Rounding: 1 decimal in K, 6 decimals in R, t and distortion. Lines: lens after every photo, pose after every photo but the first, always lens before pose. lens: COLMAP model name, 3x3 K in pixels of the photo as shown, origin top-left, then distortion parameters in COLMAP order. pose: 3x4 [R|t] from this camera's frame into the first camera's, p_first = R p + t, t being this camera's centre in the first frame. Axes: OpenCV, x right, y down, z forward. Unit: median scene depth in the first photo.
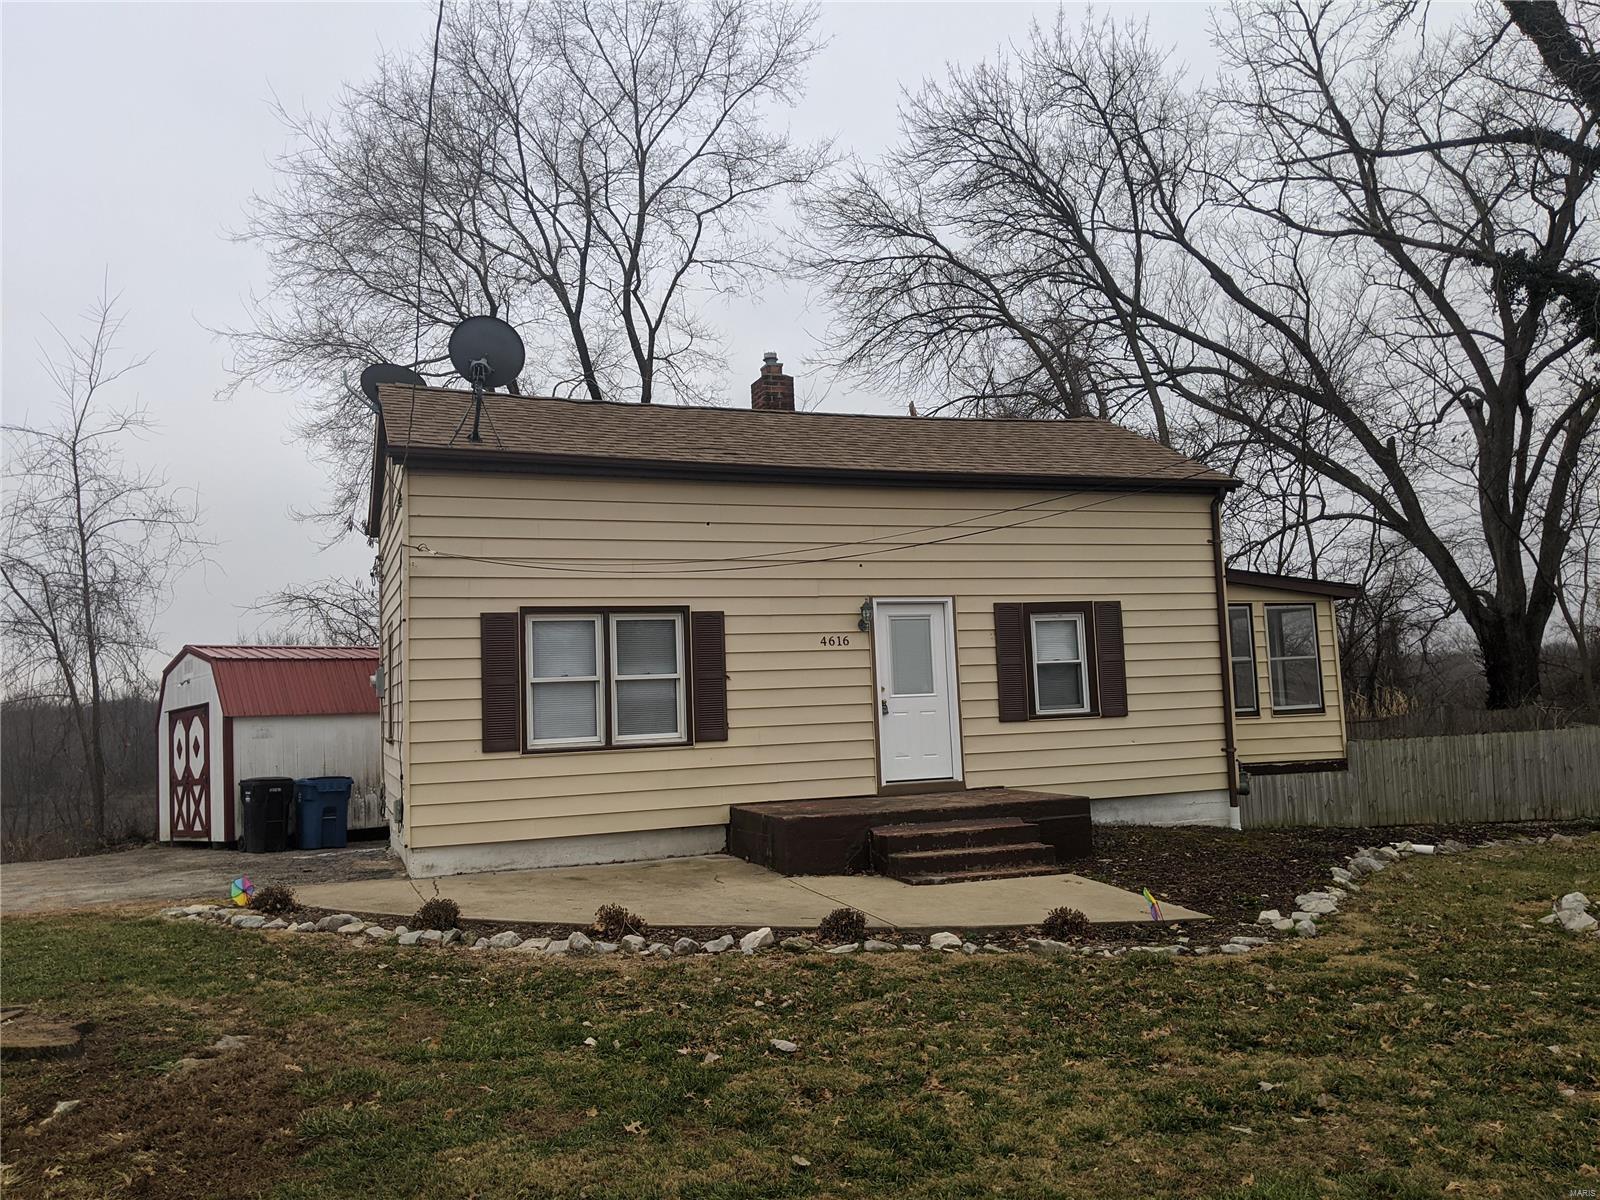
lens RADIAL K [[1273.1, 0, 772.7], [0, 1273.1, 600.5], [0, 0, 1]] dist [0.180842, -0.395327]
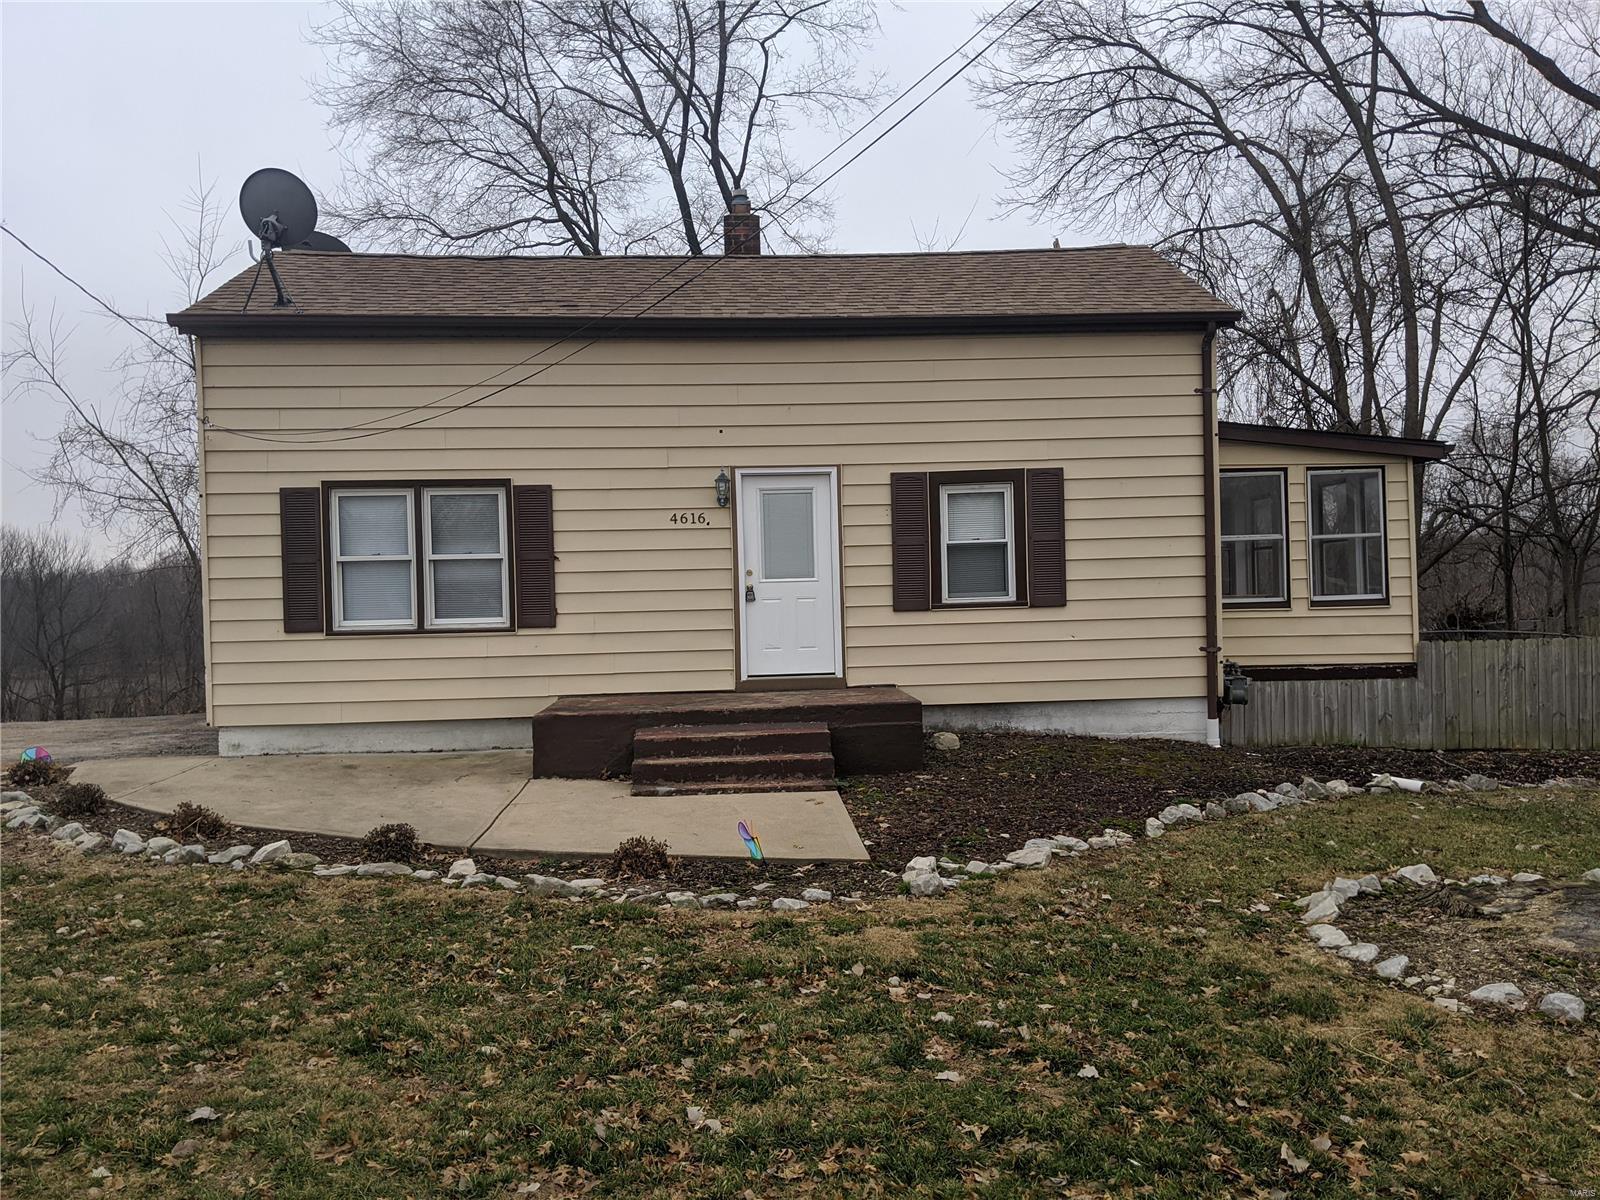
lens RADIAL K [[1273.1, 0, 772.7], [0, 1273.1, 600.5], [0, 0, 1]] dist [0.180842, -0.395327]
pose [[0.955128, 0.017345, -0.295686, 0.363953], [0.011434, 0.995381, 0.095323, 0.004836], [0.295973, -0.094426, 0.950517, 0.165007]]
